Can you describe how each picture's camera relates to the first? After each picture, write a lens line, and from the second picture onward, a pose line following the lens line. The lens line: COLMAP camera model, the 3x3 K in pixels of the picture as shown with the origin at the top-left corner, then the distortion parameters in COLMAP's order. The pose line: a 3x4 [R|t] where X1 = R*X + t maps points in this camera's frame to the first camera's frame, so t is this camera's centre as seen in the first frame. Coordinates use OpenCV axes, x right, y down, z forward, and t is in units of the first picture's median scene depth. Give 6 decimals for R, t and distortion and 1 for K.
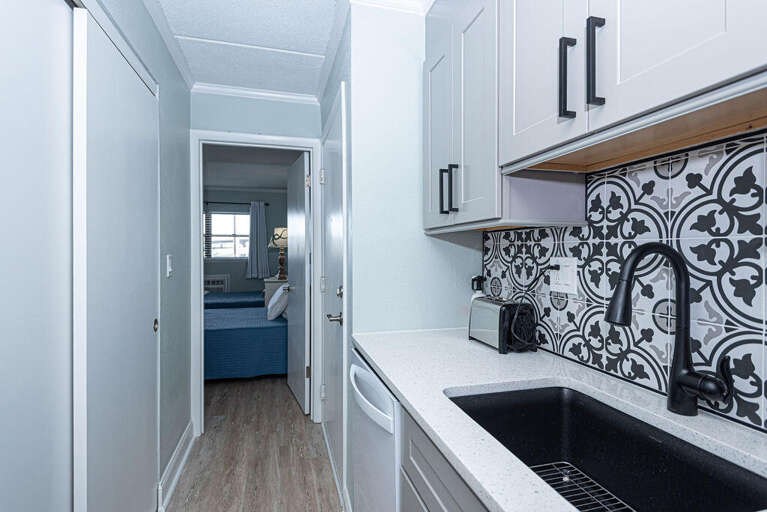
lens RADIAL K [[381.8, 0, 383.5], [0, 381.8, 256.0], [0, 0, 1]] dist [-0.000386, -0.000106]
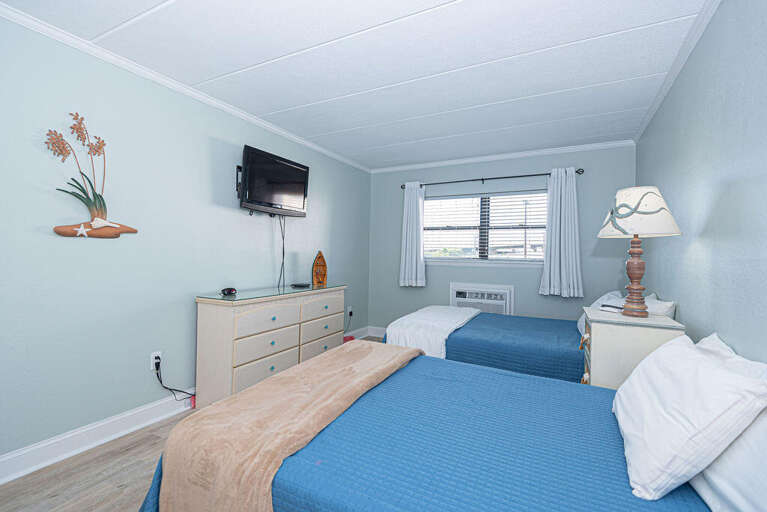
lens RADIAL K [[345.5, 0, 380.5], [0, 345.5, 253.4], [0, 0, 1]] dist [0.031804, -0.018506]
pose [[0.719401, 0.013382, -0.694466, -0.391076], [-0.024006, 0.999696, -0.005604, 0.006060], [0.694180, 0.020702, 0.719504, 1.040317]]
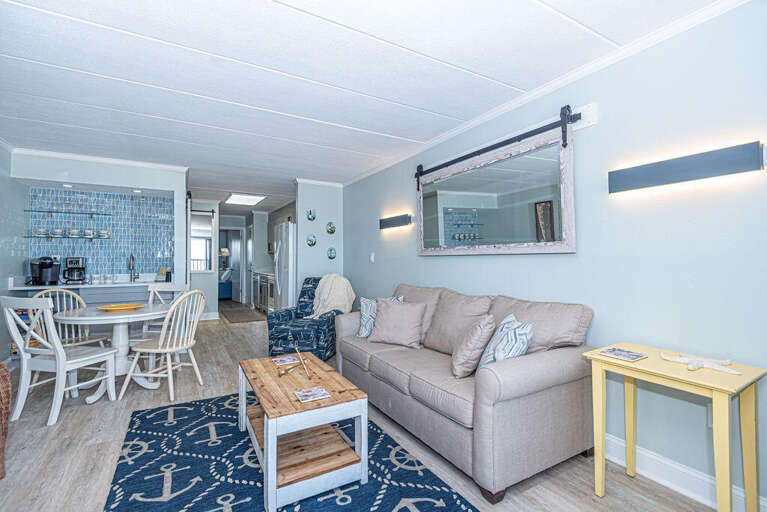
lens RADIAL K [[341.6, 0, 382.4], [0, 341.6, 254.0], [0, 0, 1]] dist [0.027673, -0.014773]
pose [[0.966057, -0.001287, 0.258324, 0.273228], [0.009219, 0.999522, -0.029499, 0.070545], [-0.258163, 0.030879, 0.965608, -2.649341]]
